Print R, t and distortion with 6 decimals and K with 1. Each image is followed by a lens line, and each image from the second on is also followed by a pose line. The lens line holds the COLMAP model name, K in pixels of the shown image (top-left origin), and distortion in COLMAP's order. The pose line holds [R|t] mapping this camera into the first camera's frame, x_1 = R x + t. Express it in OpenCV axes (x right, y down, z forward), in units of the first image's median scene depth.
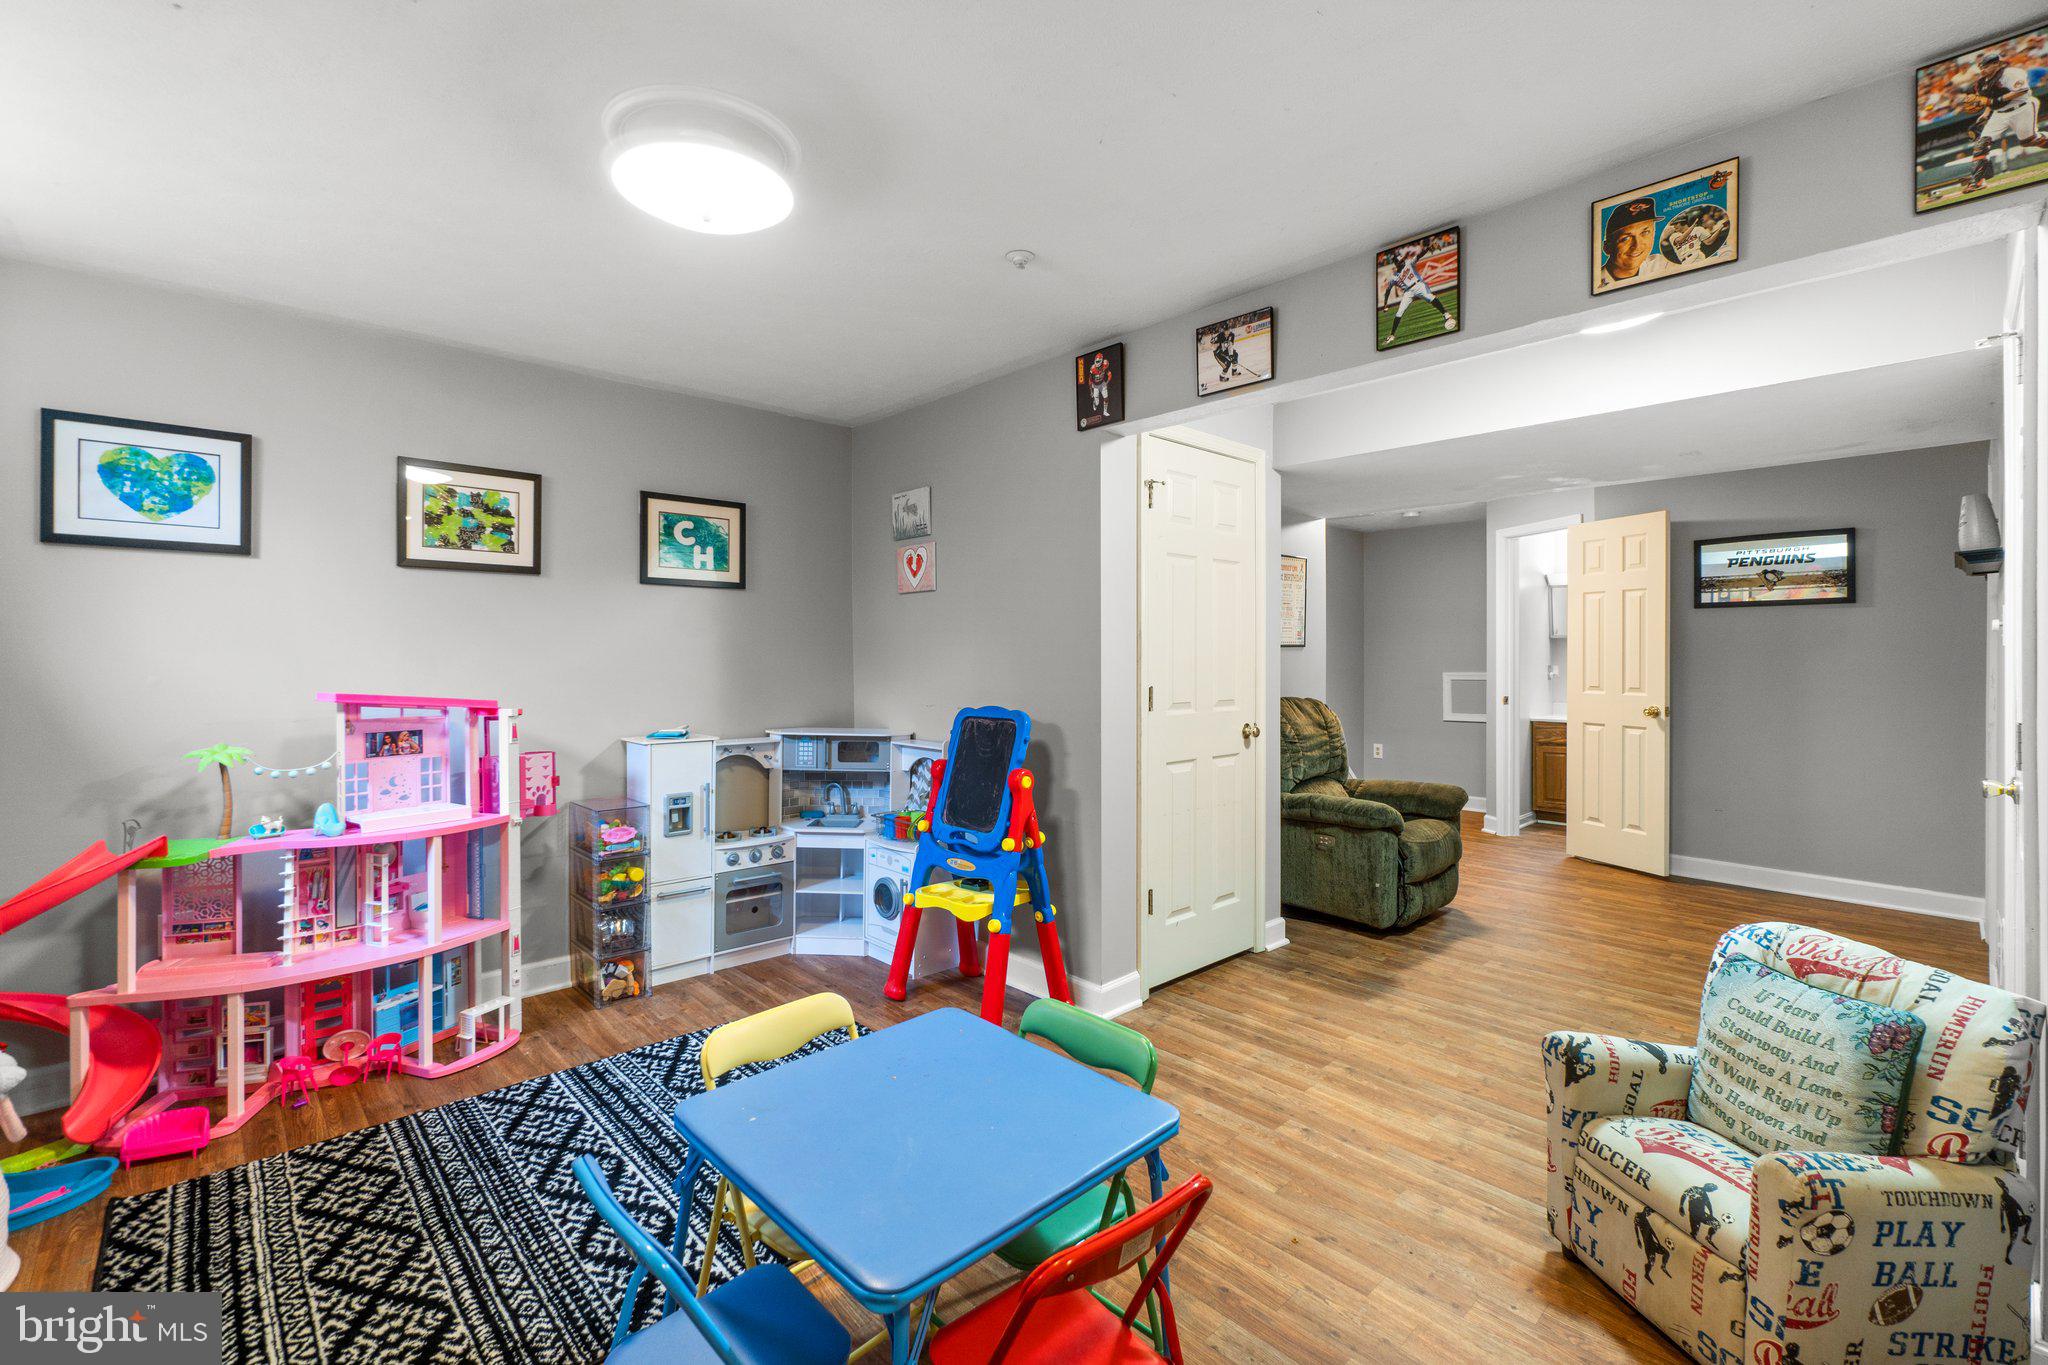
lens RADIAL K [[889.7, 0, 1016.4], [0, 889.7, 653.5], [0, 0, 1]] dist [-0.006430, 0.001278]
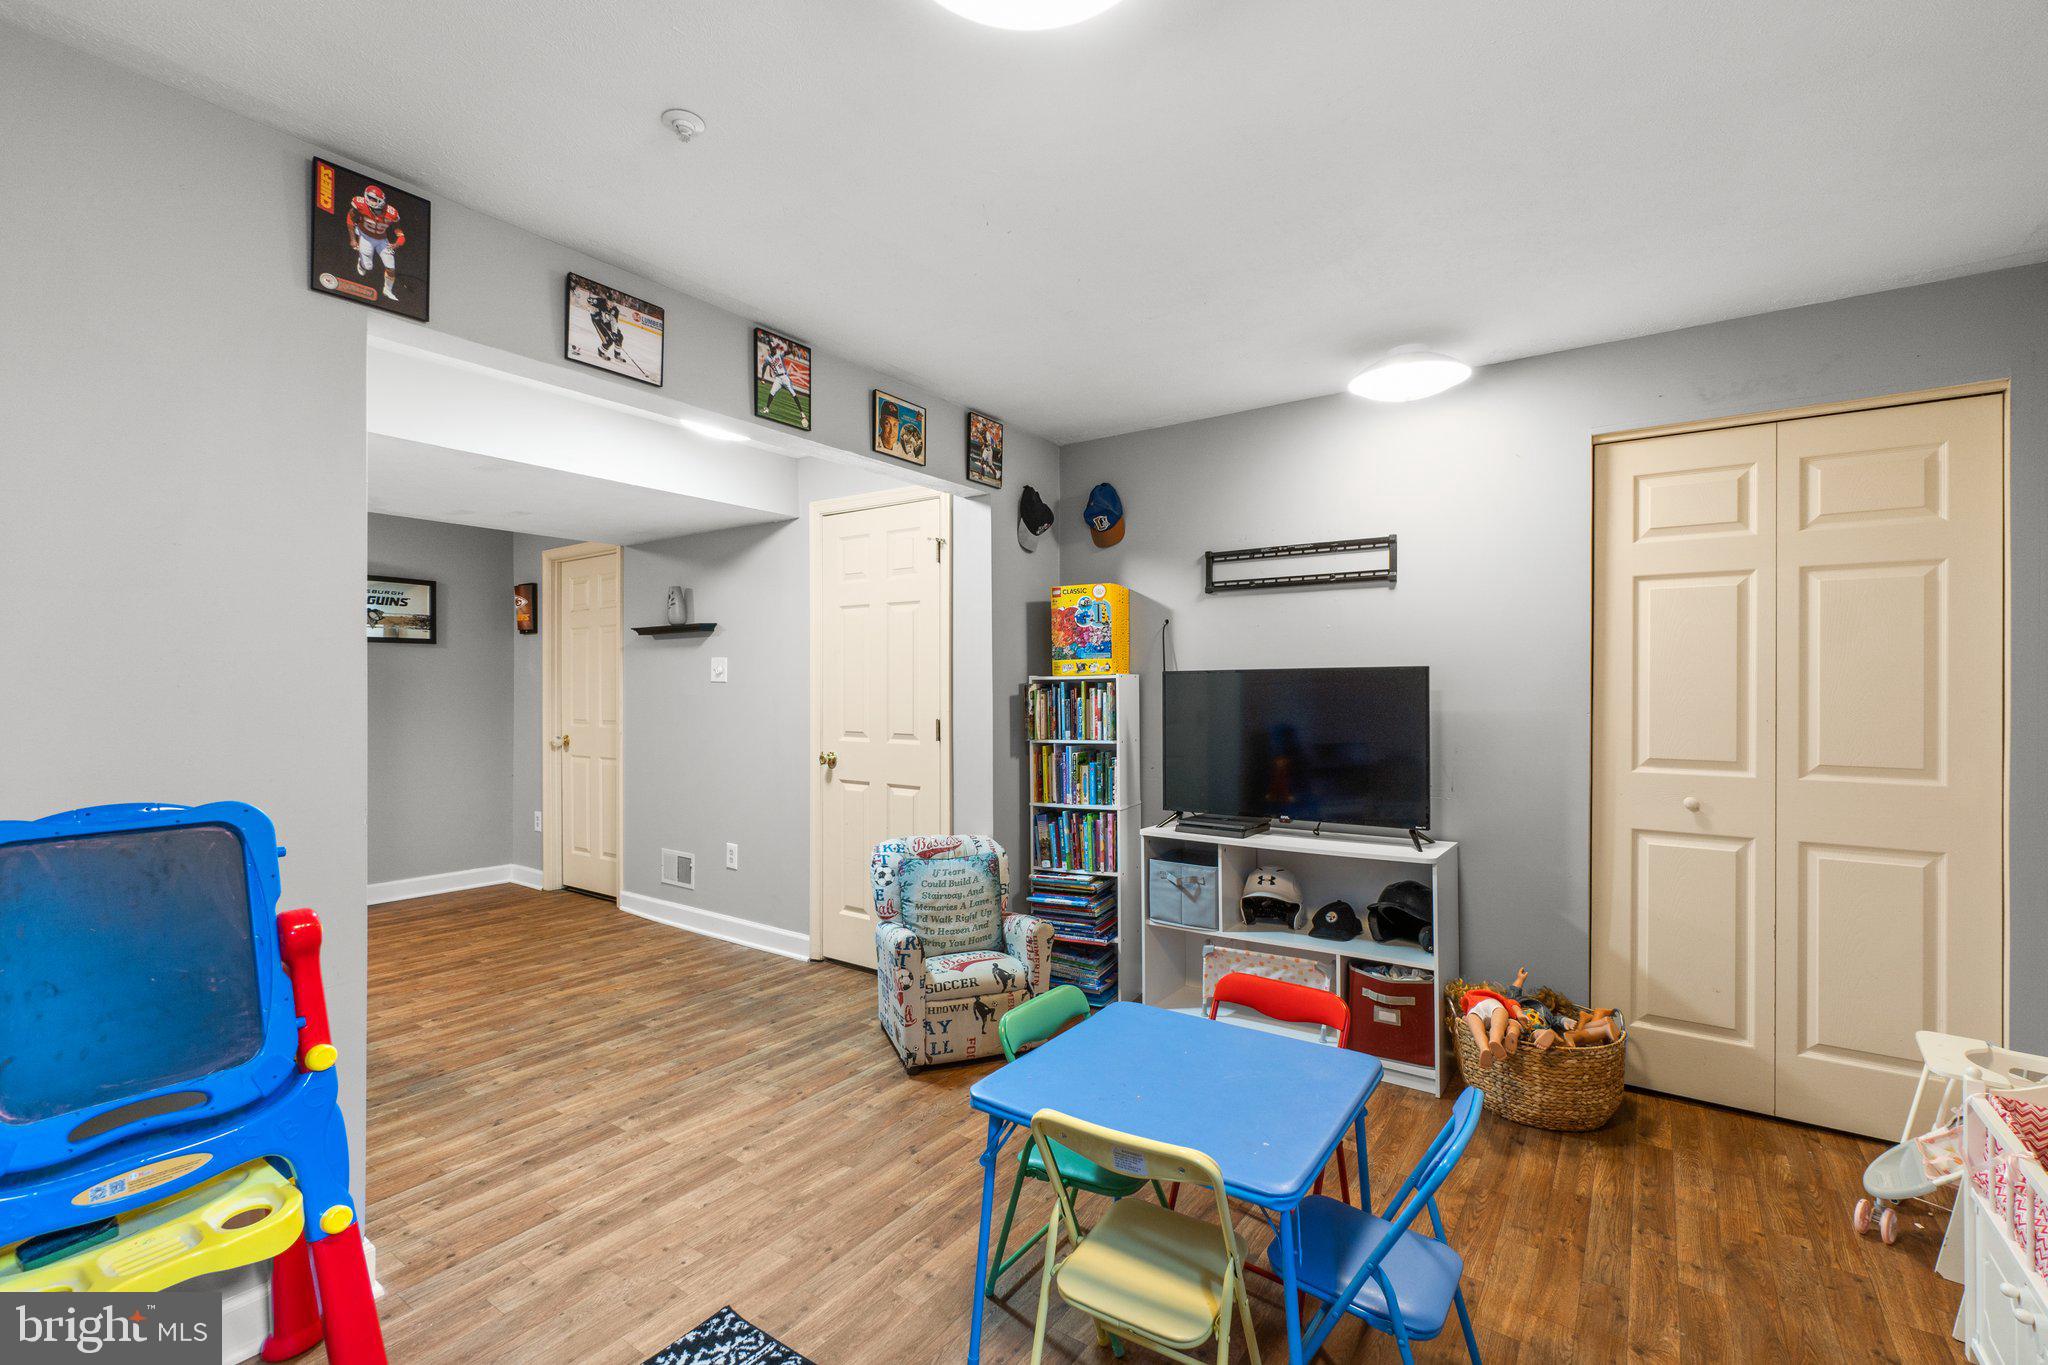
lens RADIAL K [[889.7, 0, 1013.9], [0, 889.7, 684.0], [0, 0, 1]] dist [-0.006430, 0.001278]
pose [[-0.194272, 0.003284, 0.980942, -0.673428], [-0.001628, 0.999992, -0.003671, 0.000555], [-0.980946, -0.002310, -0.194266, 0.807250]]
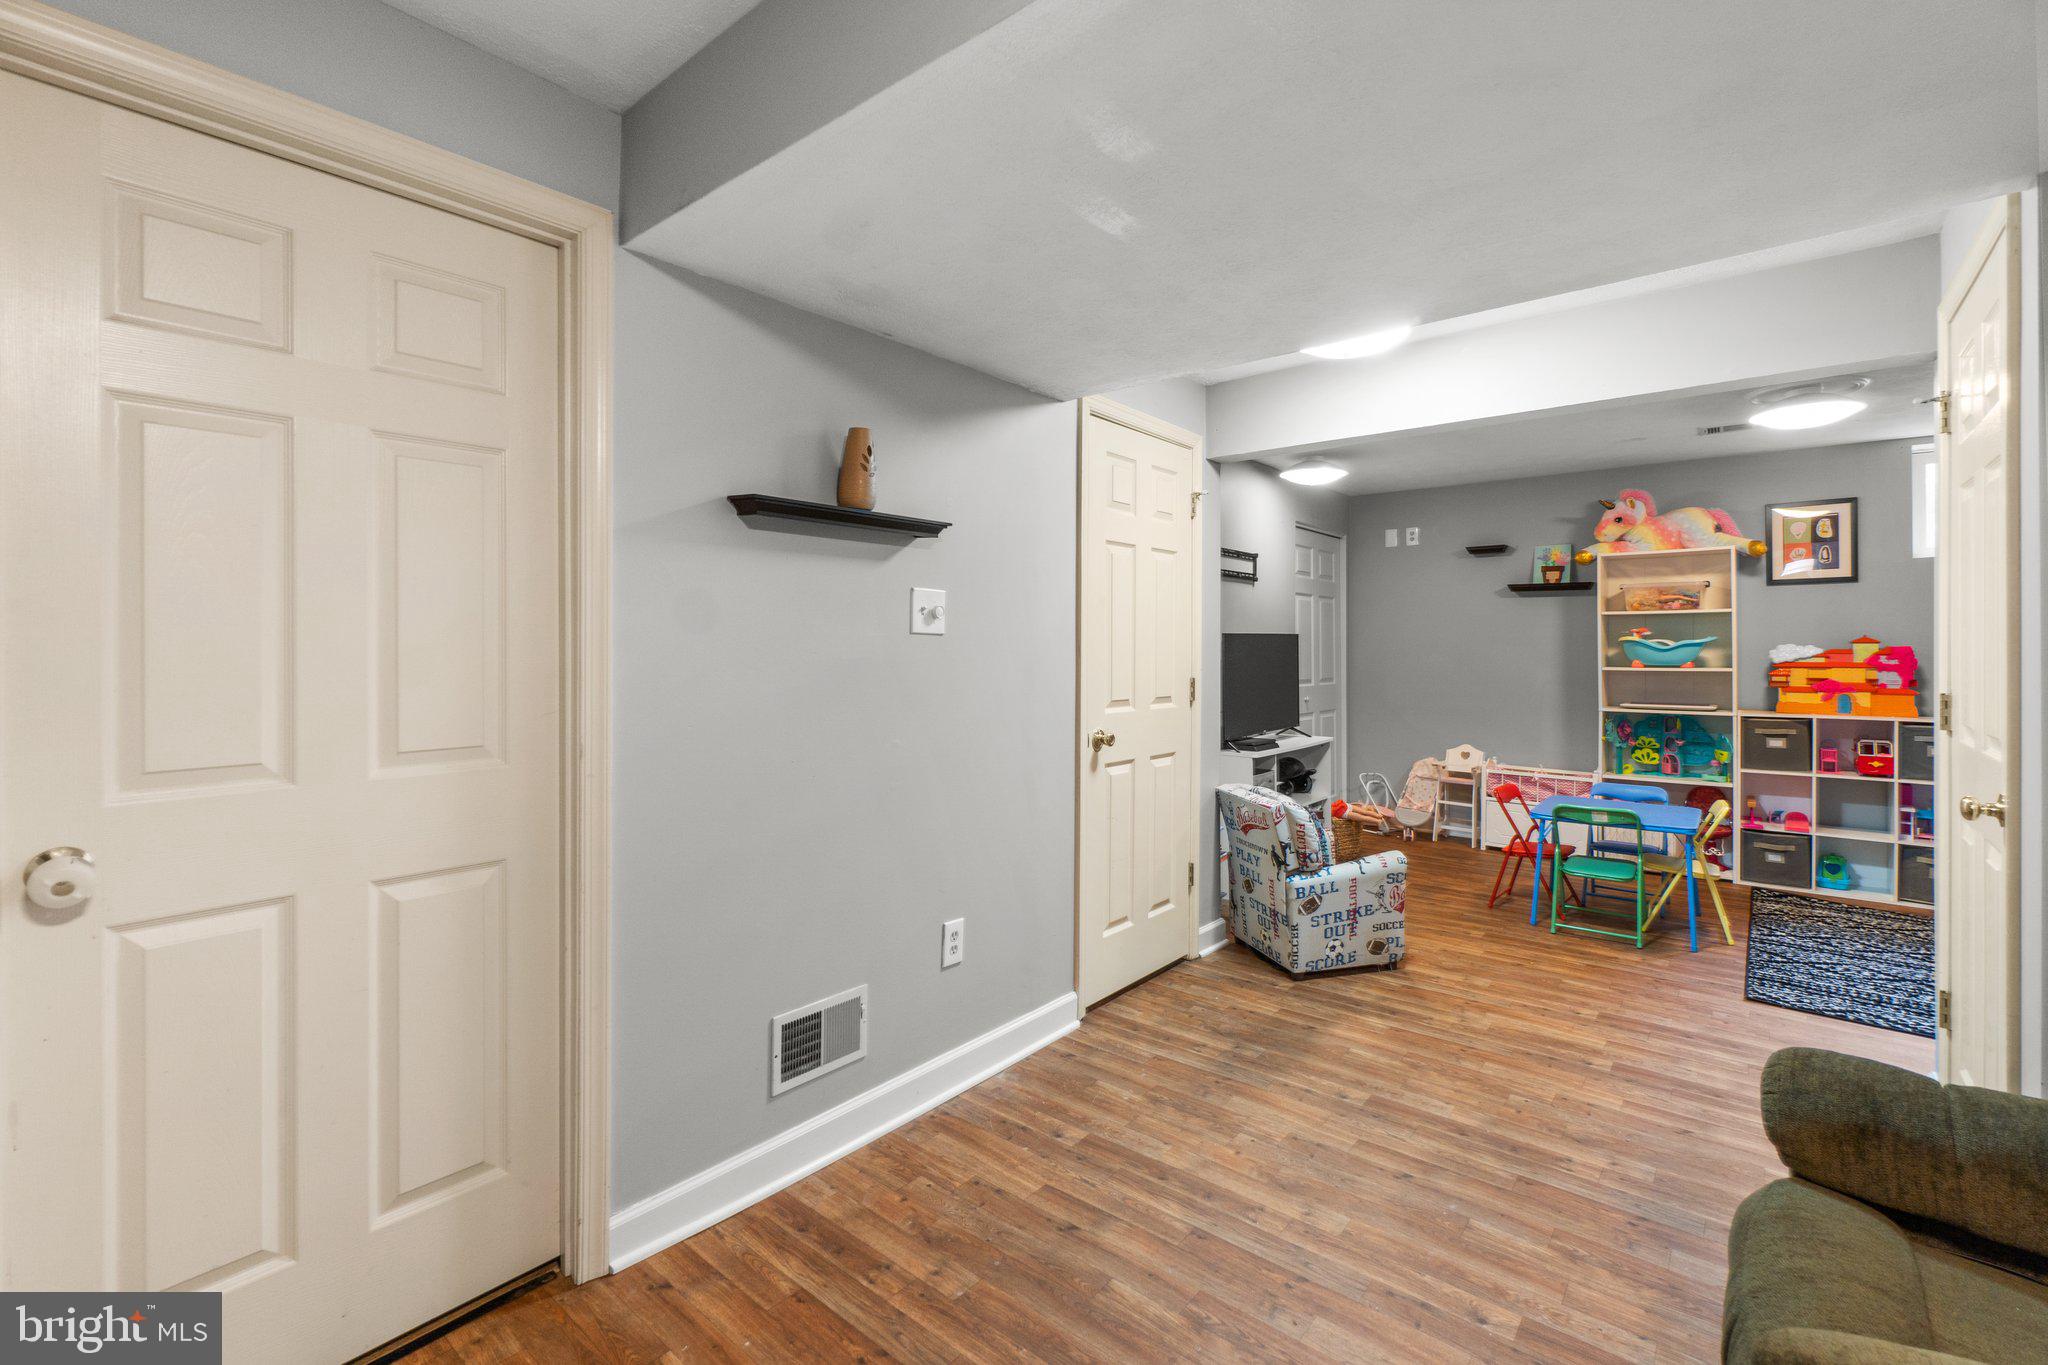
lens RADIAL K [[889.7, 0, 1011.5], [0, 889.7, 654.9], [0, 0, 1]] dist [-0.006430, 0.001278]
pose [[-0.993732, -0.005528, -0.111649, 1.166619], [-0.006347, 0.999955, 0.006982, 0.008373], [0.111605, 0.007646, -0.993723, 1.971877]]
